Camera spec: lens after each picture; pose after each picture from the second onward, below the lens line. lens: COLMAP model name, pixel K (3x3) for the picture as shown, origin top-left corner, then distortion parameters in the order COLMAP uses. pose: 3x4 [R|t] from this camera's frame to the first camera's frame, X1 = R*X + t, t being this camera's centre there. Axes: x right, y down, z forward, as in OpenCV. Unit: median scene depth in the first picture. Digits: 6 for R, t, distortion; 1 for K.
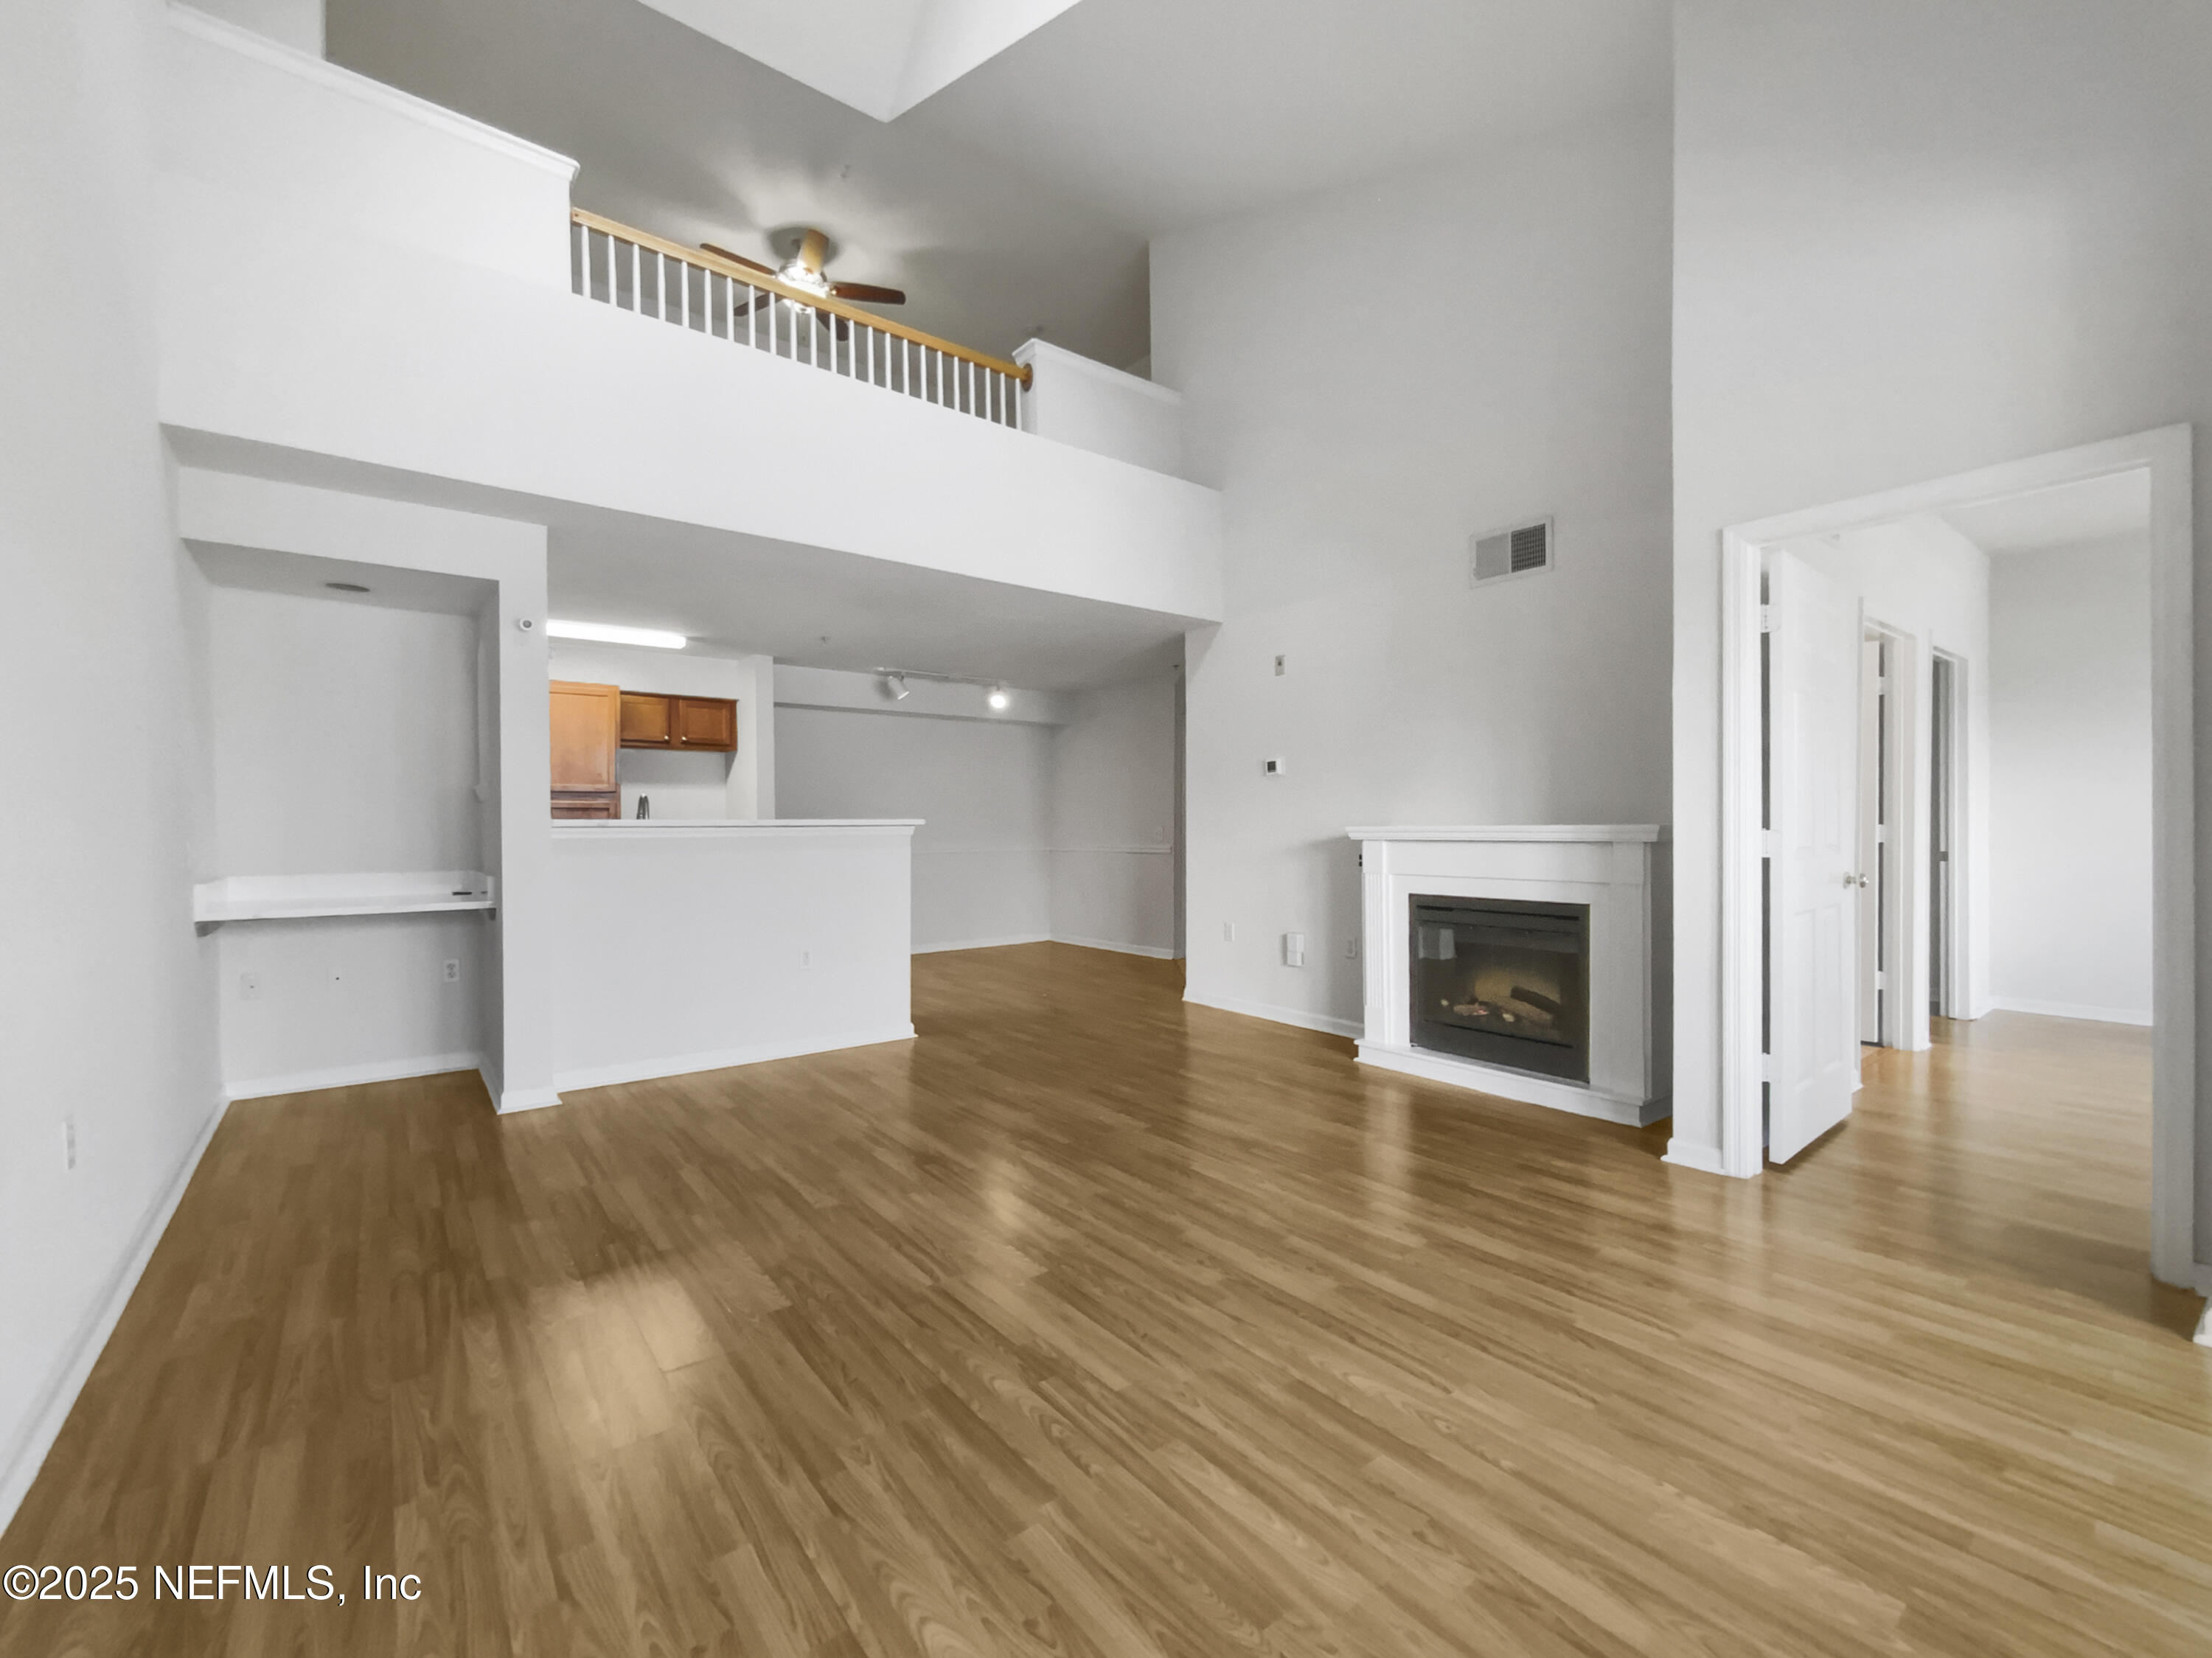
lens RADIAL K [[930.1, 0, 1106.0], [0, 930.1, 829.0], [0, 0, 1]] dist [0.003017, 0.000434]
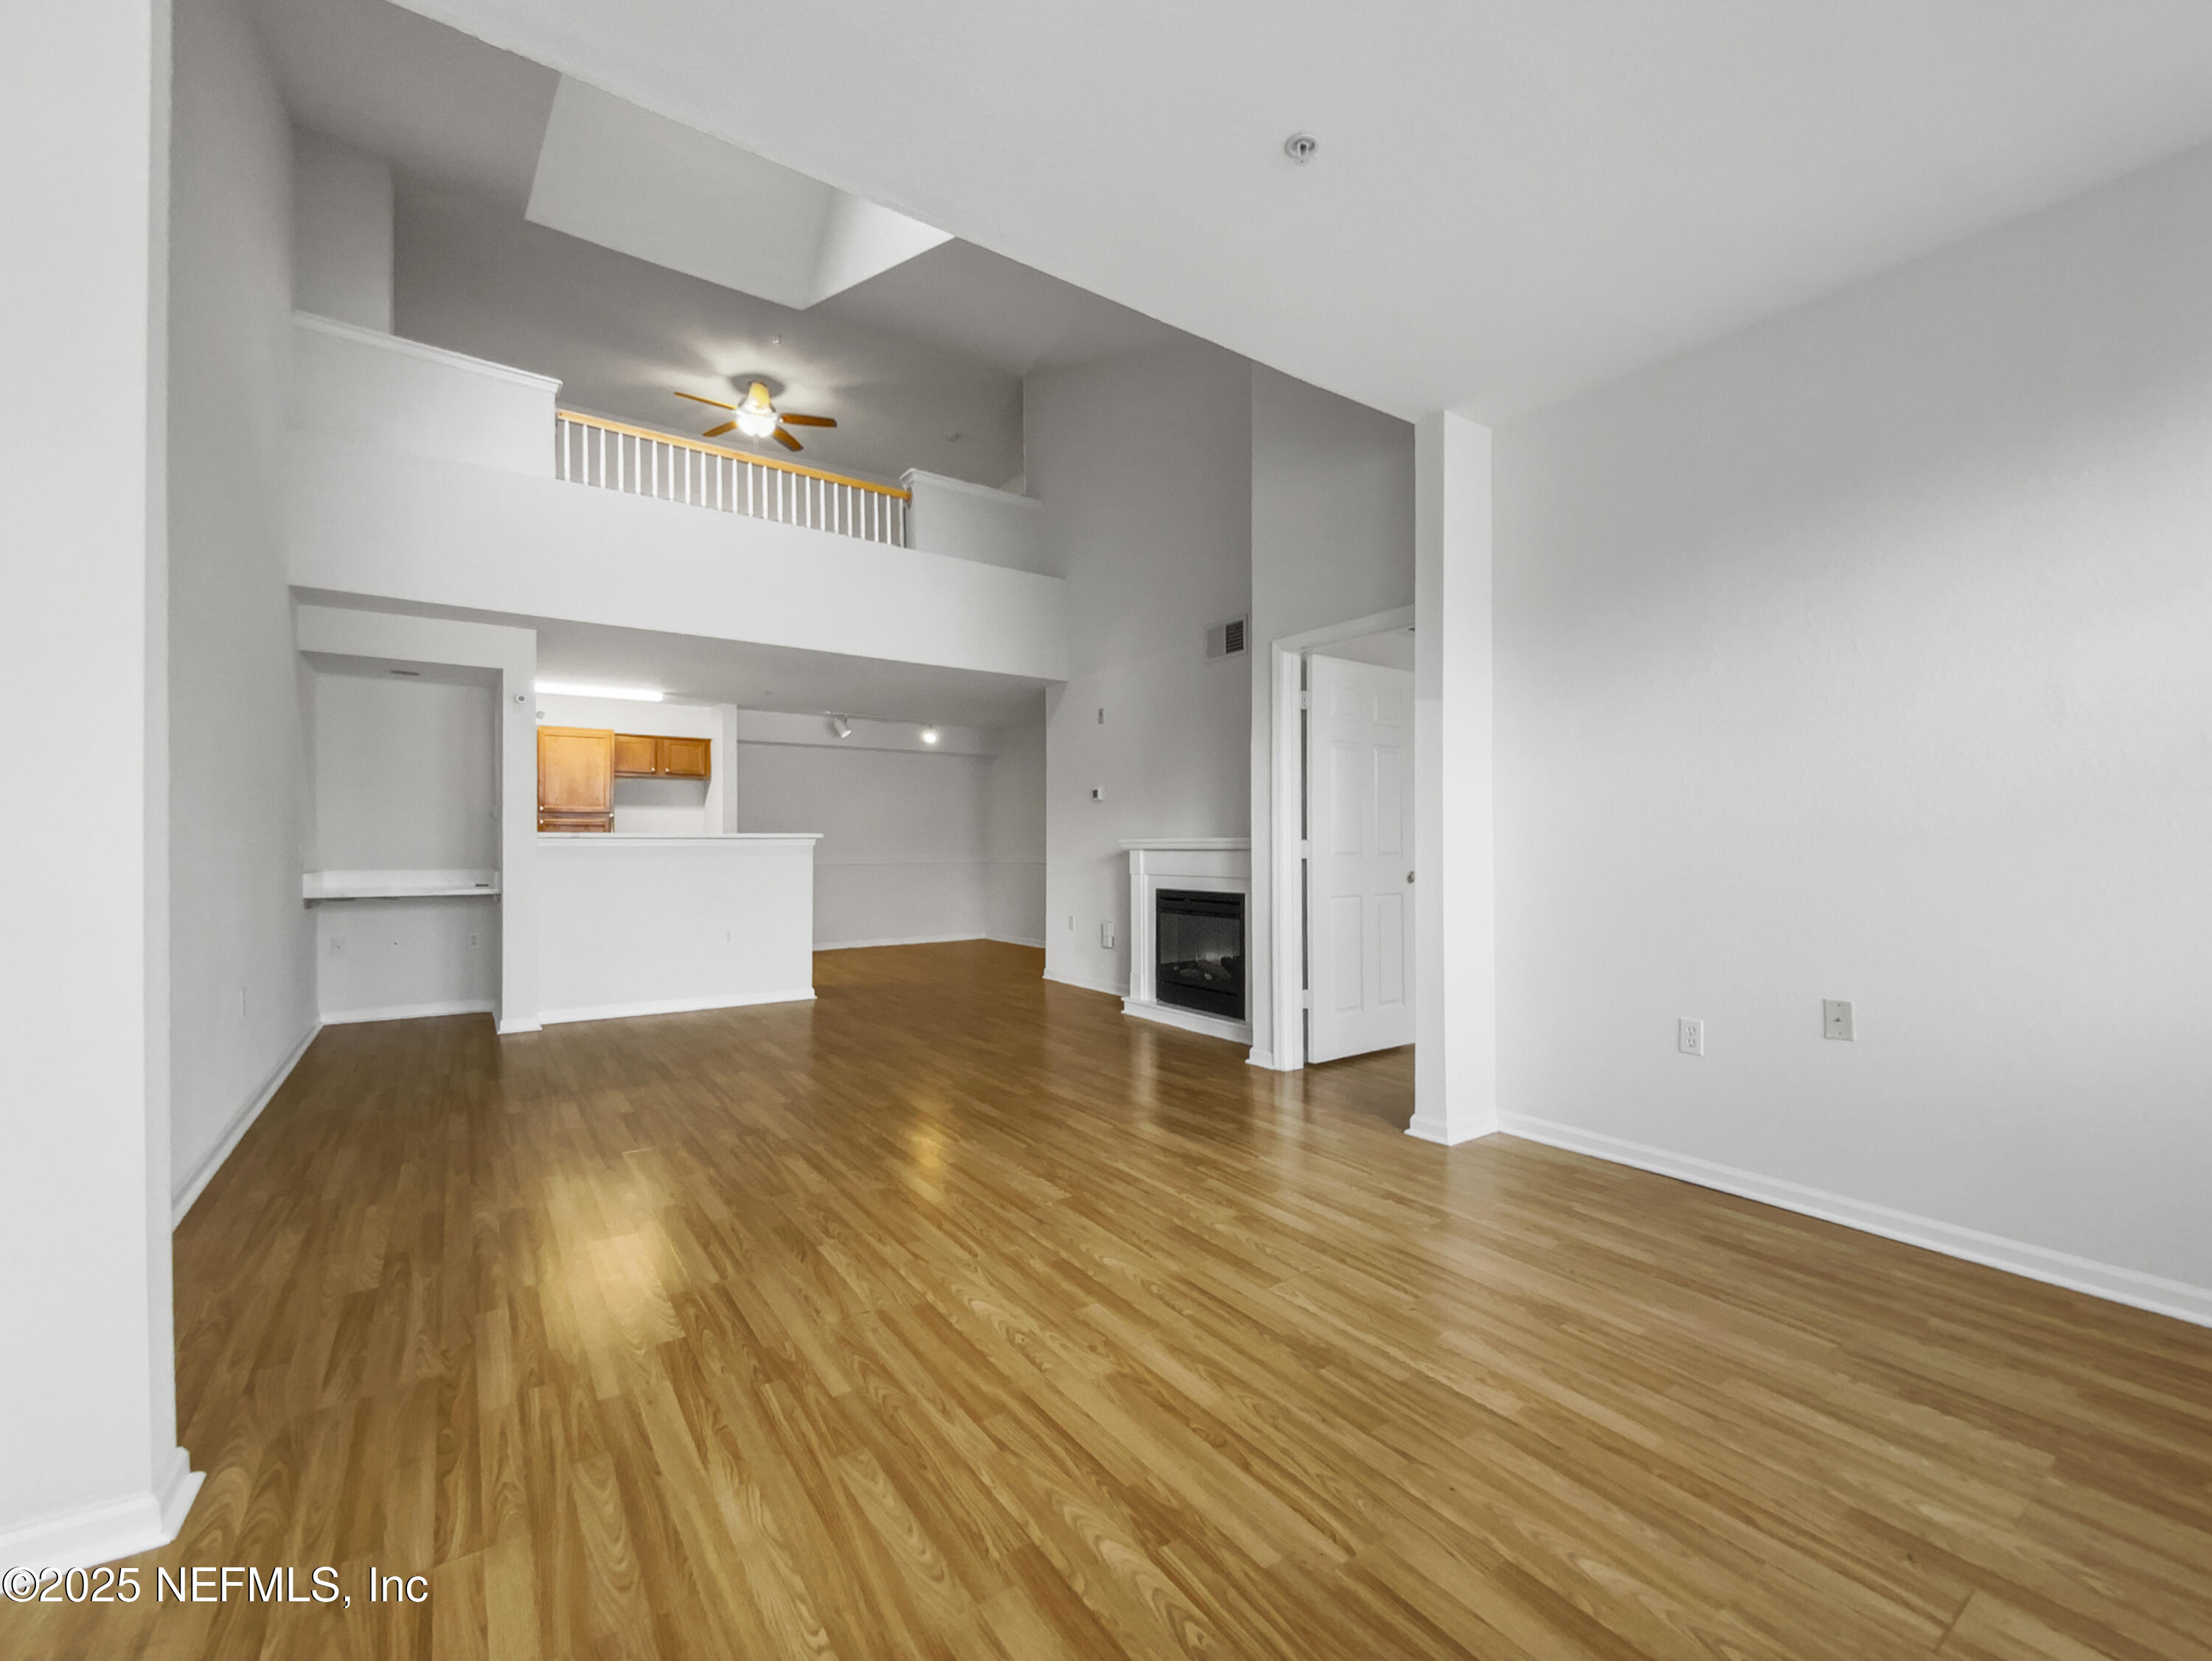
lens RADIAL K [[928.2, 0, 1112.0], [0, 928.2, 837.6], [0, 0, 1]] dist [-0.000143, -0.000162]
pose [[0.998837, 0.002001, -0.048178, 0.315643], [-0.002475, 0.999949, -0.009776, 0.007963], [0.048156, 0.009884, 0.998791, -0.342426]]
